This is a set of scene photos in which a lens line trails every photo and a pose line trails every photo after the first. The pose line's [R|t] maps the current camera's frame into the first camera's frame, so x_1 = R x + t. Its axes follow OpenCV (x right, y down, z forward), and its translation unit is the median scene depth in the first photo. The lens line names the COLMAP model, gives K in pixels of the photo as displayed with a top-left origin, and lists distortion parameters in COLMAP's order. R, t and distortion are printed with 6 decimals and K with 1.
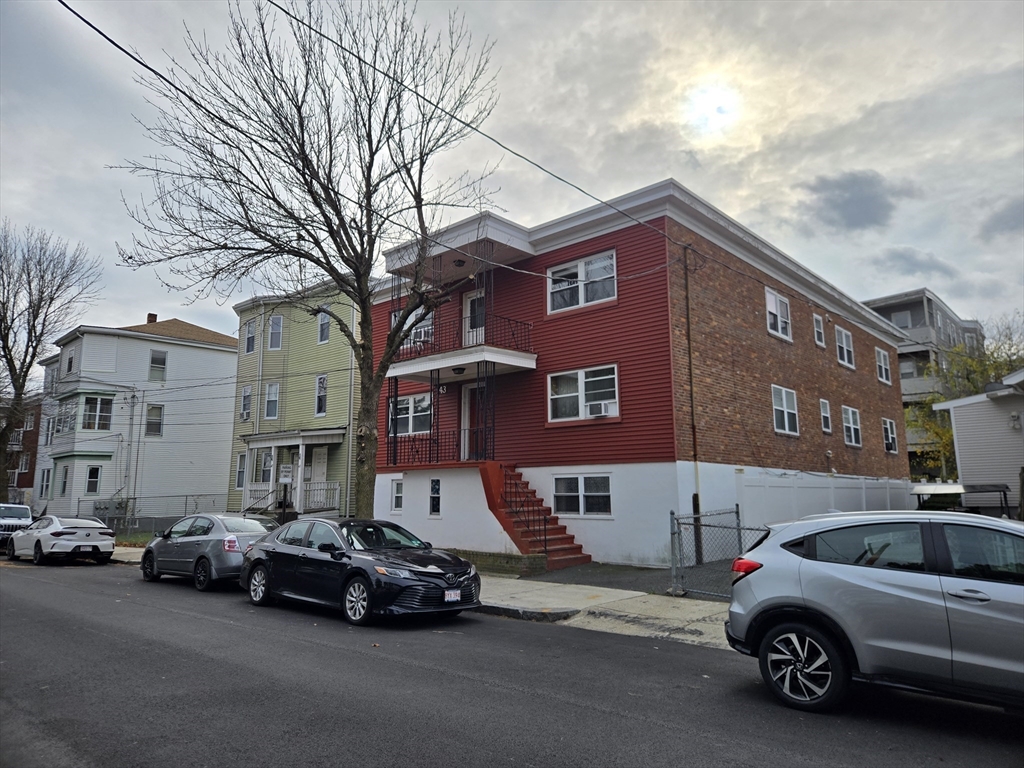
lens RADIAL K [[768.2, 0, 512.0], [0, 768.2, 384.0], [0, 0, 1]] dist [0.077656, -0.061213]
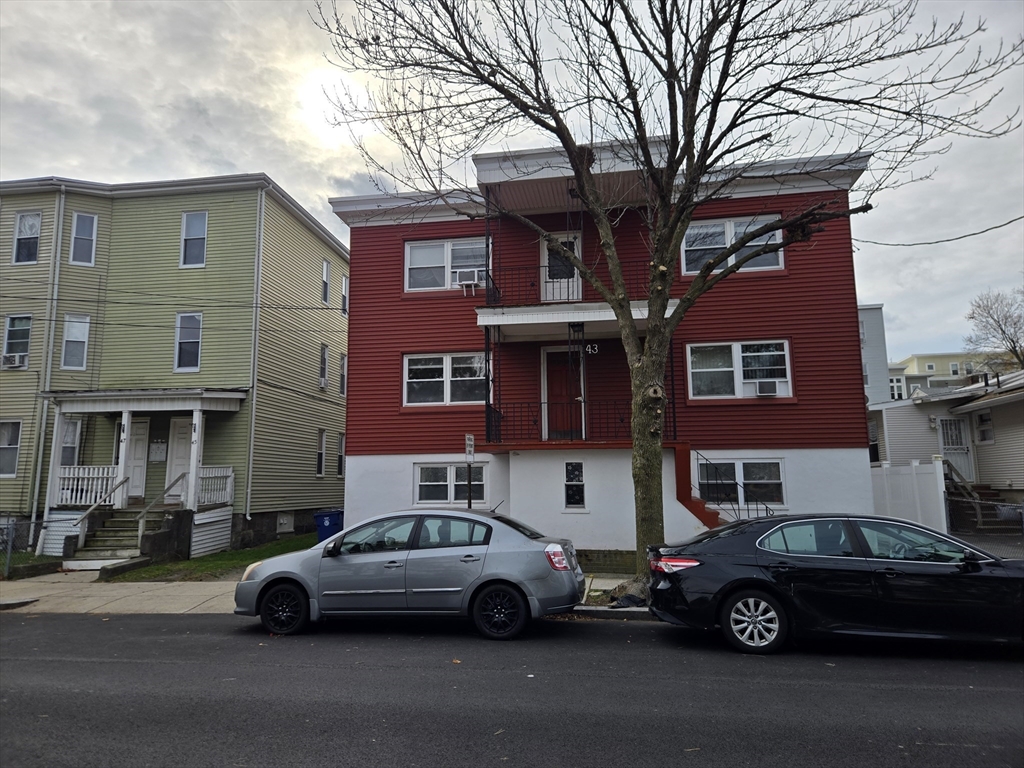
lens RADIAL K [[768.2, 0, 512.0], [0, 768.2, 384.0], [0, 0, 1]] dist [0.077656, -0.061213]
pose [[0.819500, 0.081764, 0.567216, -0.433548], [-0.080326, 0.996387, -0.027576, 0.051841], [-0.567422, -0.022964, 0.823107, 0.283365]]
